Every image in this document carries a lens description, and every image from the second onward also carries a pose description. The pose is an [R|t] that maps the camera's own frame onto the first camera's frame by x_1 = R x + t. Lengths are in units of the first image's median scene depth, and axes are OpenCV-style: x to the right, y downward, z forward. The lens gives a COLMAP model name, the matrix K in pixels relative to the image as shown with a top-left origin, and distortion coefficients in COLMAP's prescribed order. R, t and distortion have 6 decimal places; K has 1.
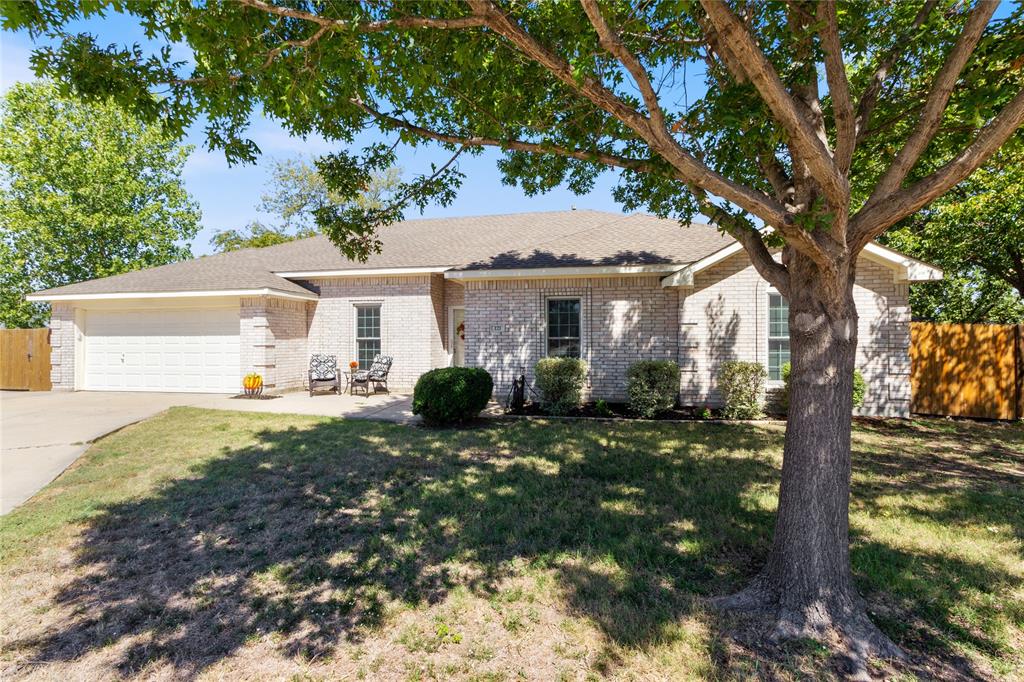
lens RADIAL K [[484.4, 0, 508.3], [0, 484.4, 336.7], [0, 0, 1]] dist [0.000398, 0.000355]
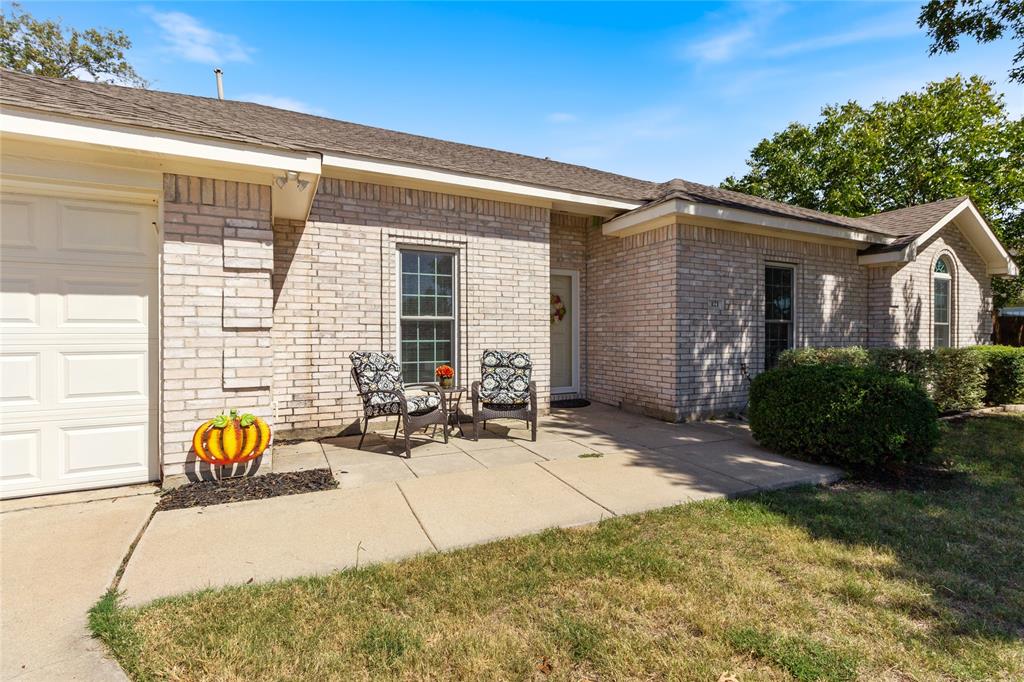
lens RADIAL K [[484.4, 0, 526.1], [0, 484.4, 337.9], [0, 0, 1]] dist [0.000398, 0.000355]
pose [[0.773901, -0.001385, 0.633305, -0.650084], [-0.003565, 0.999972, 0.006543, 0.025124], [-0.633297, -0.007321, 0.773874, 0.699844]]
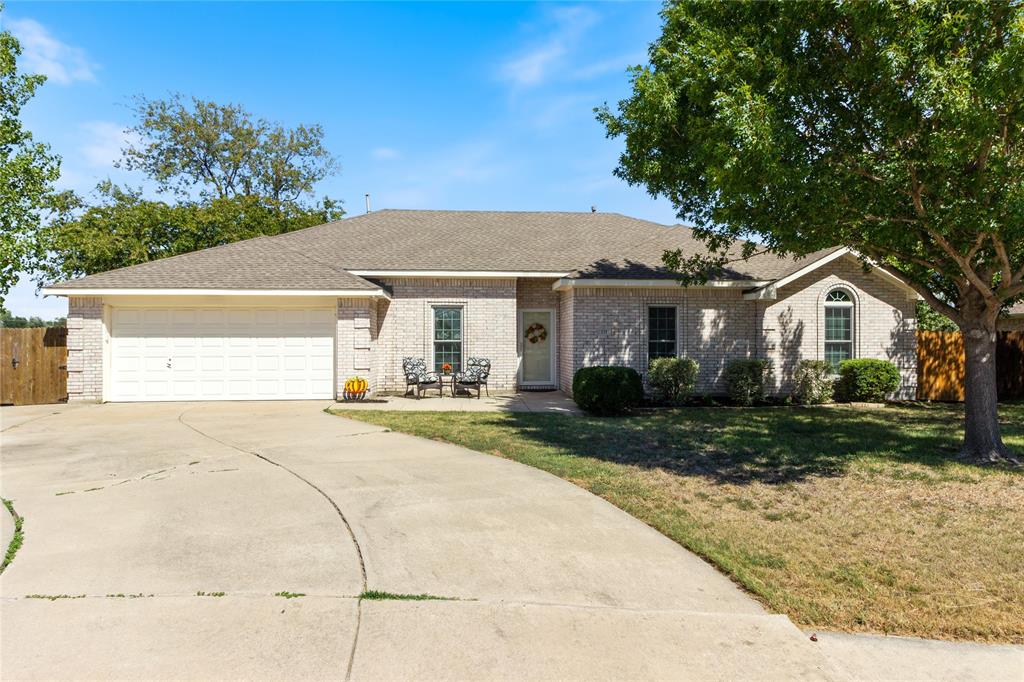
lens RADIAL K [[650.4, 0, 516.2], [0, 650.4, 342.3], [0, 0, 1]] dist [0.007244, 0.001062]
pose [[0.956298, 0.002140, 0.292386, -0.674215], [-0.003286, 0.999989, 0.003430, 0.001665], [-0.292376, -0.004241, 0.956294, -0.368886]]
